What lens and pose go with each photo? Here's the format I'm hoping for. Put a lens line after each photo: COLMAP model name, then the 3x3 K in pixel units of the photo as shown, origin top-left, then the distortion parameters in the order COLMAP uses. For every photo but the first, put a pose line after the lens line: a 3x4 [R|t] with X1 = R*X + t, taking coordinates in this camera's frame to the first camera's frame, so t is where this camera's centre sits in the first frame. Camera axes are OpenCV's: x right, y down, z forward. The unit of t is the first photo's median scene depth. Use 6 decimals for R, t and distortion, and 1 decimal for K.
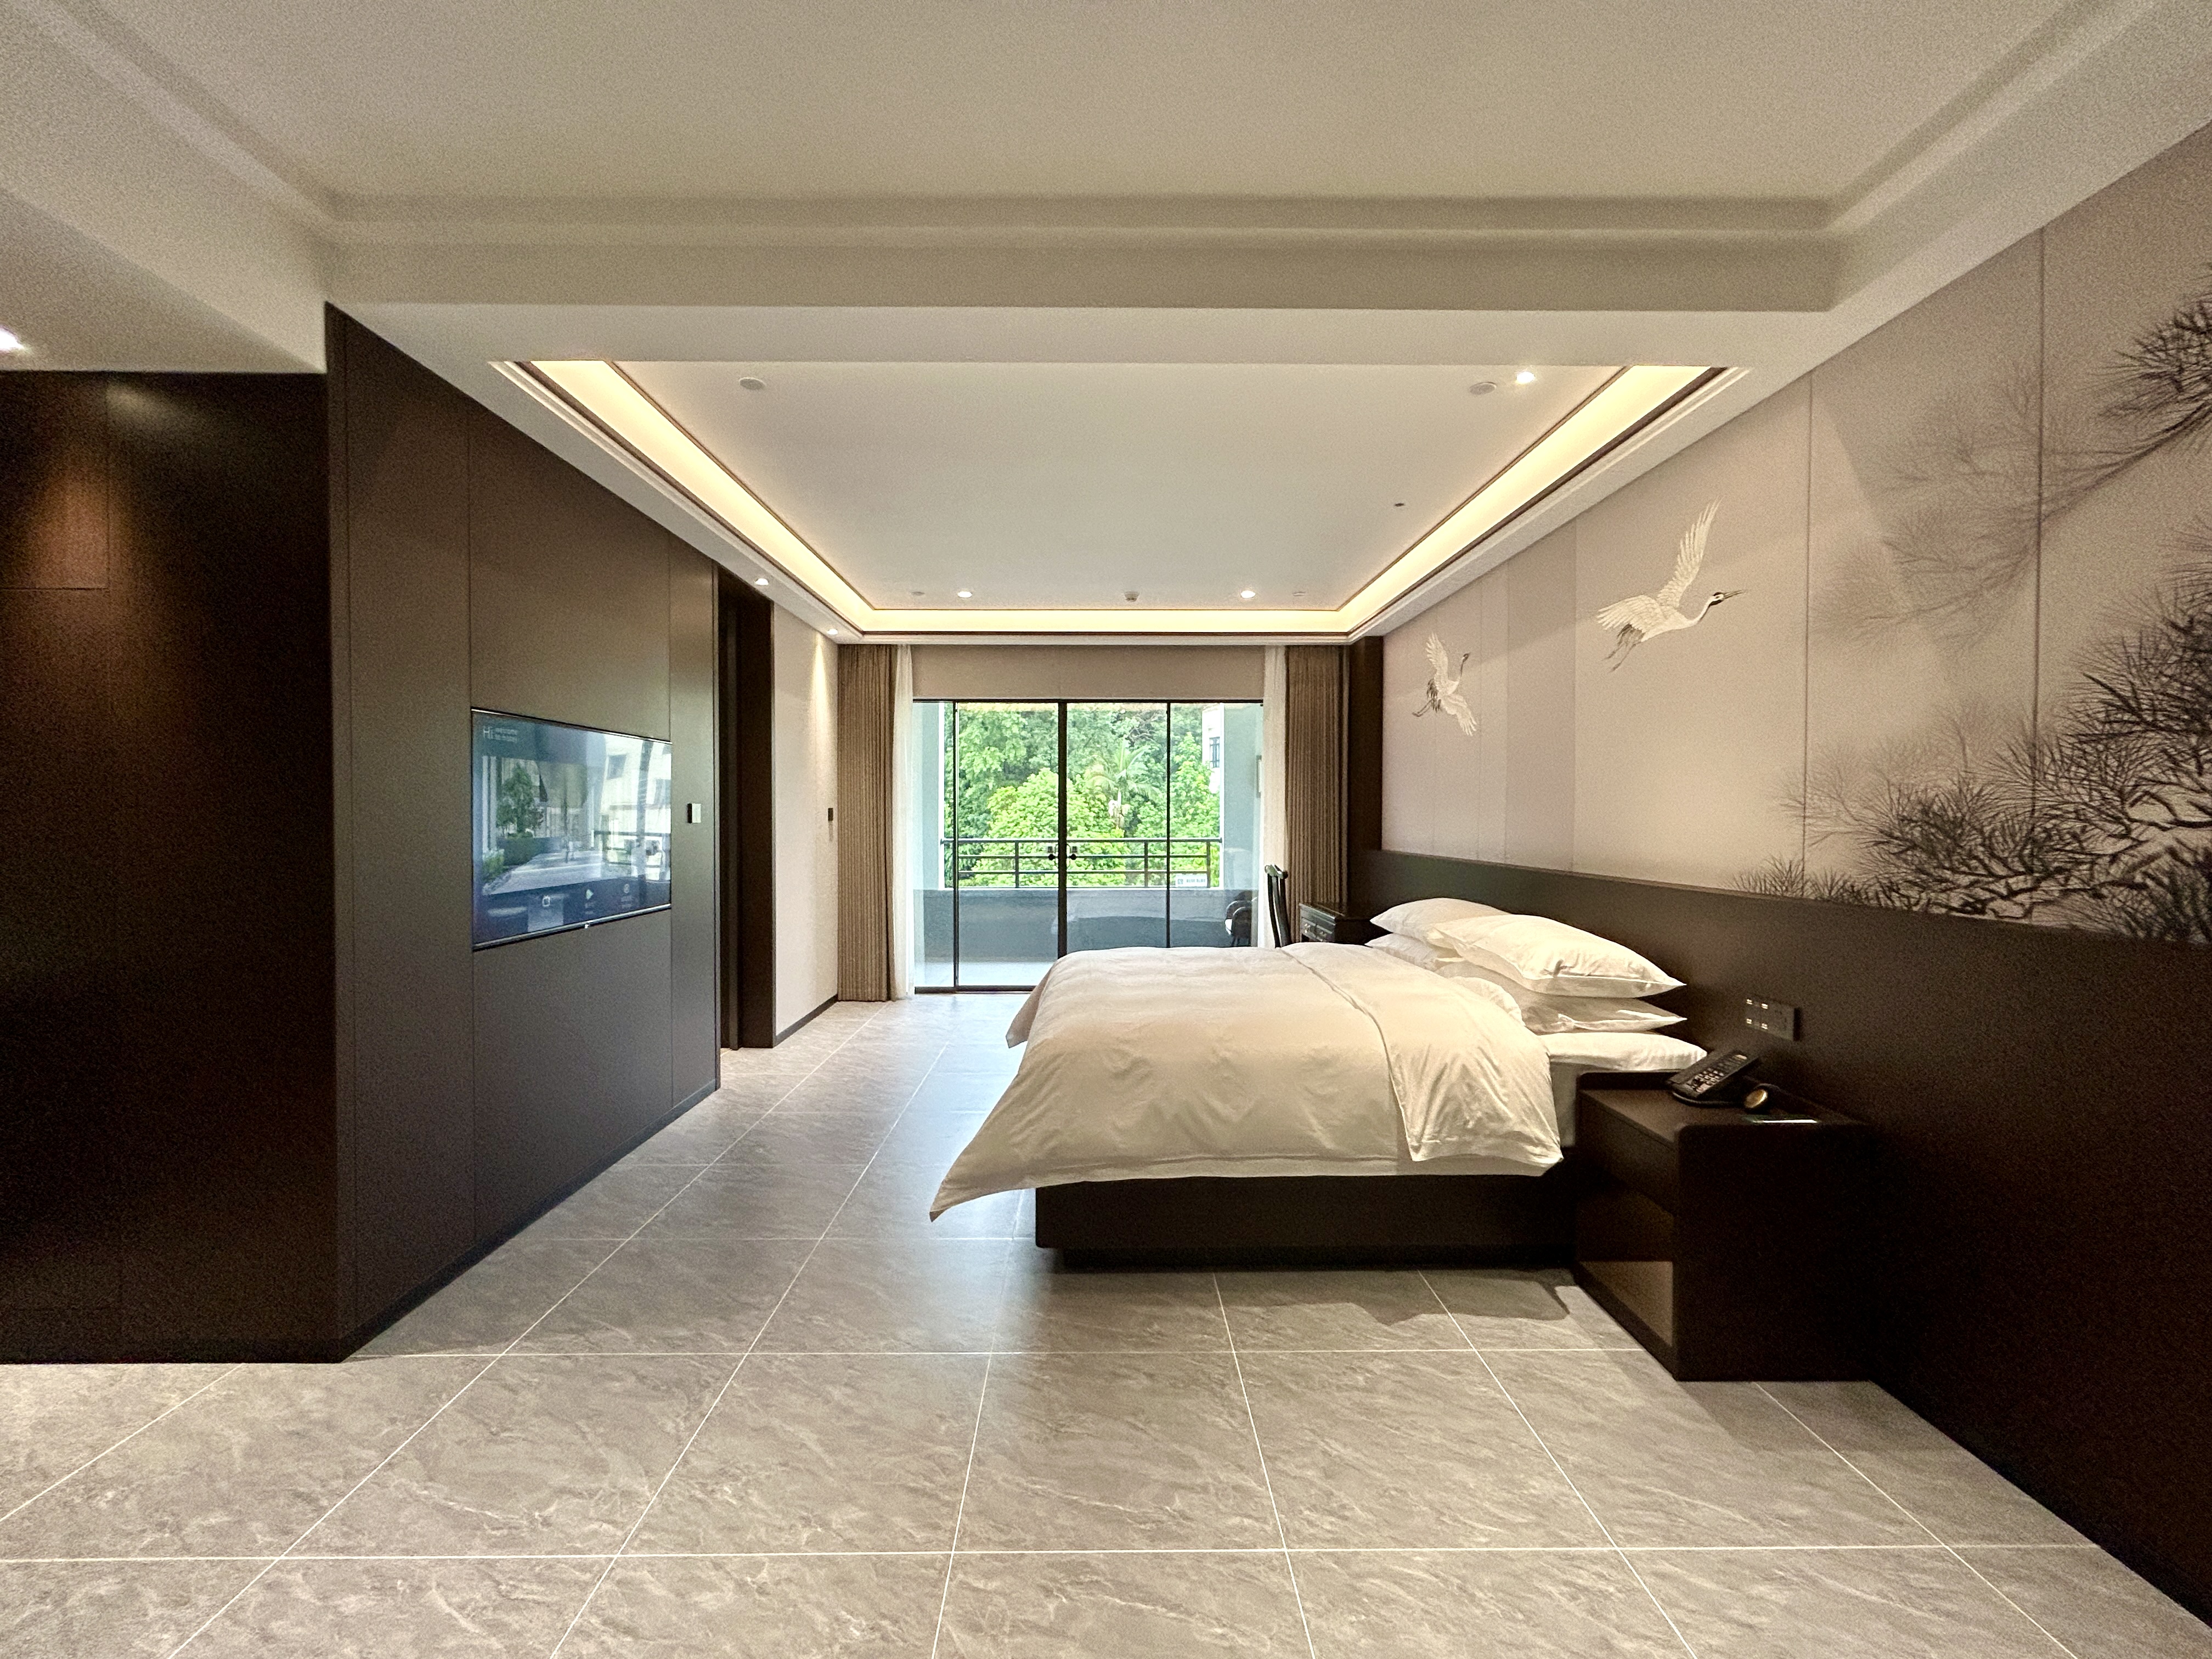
lens RADIAL K [[896.7, 0, 1095.8], [0, 896.7, 830.5], [0, 0, 1]] dist [0.000925, -0.000105]
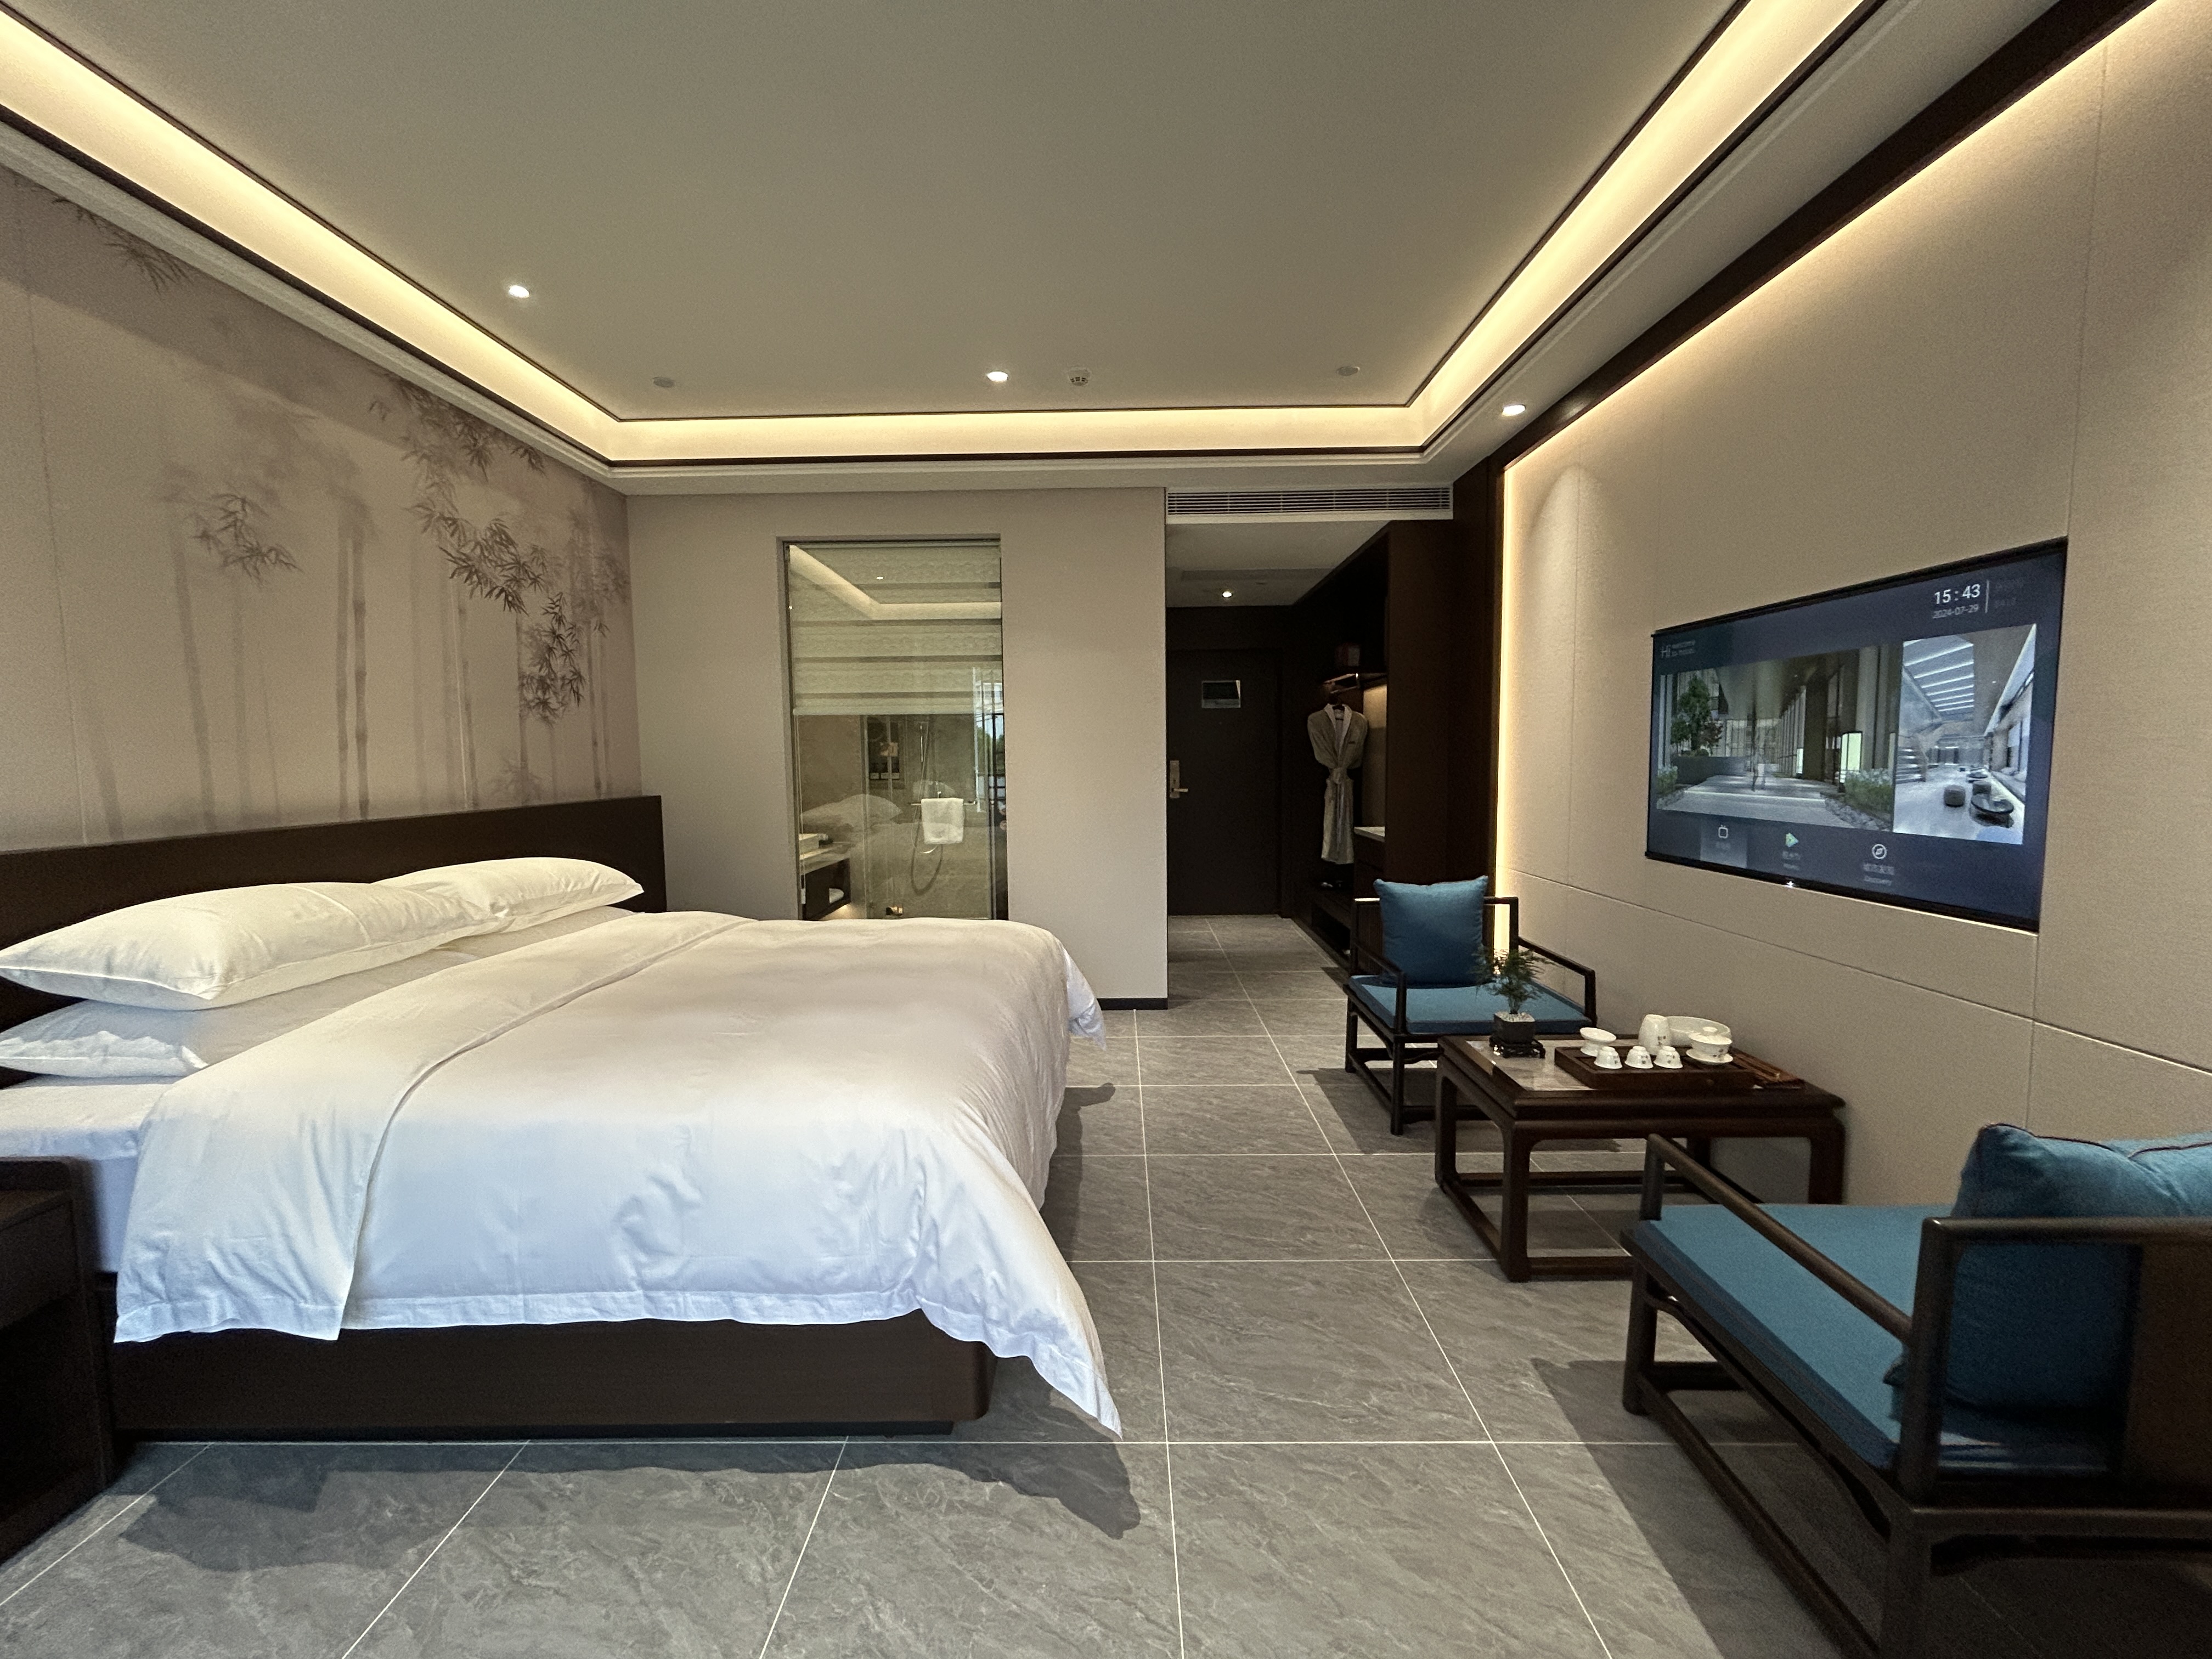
lens RADIAL K [[886.3, 0, 1090.8], [0, 886.3, 840.5], [0, 0, 1]] dist [-0.012551, -0.000053]
pose [[-0.999788, 0.012675, 0.016247, -0.028034], [0.014449, 0.993356, 0.114170, -0.018264], [-0.014692, 0.114381, -0.993328, 1.951737]]
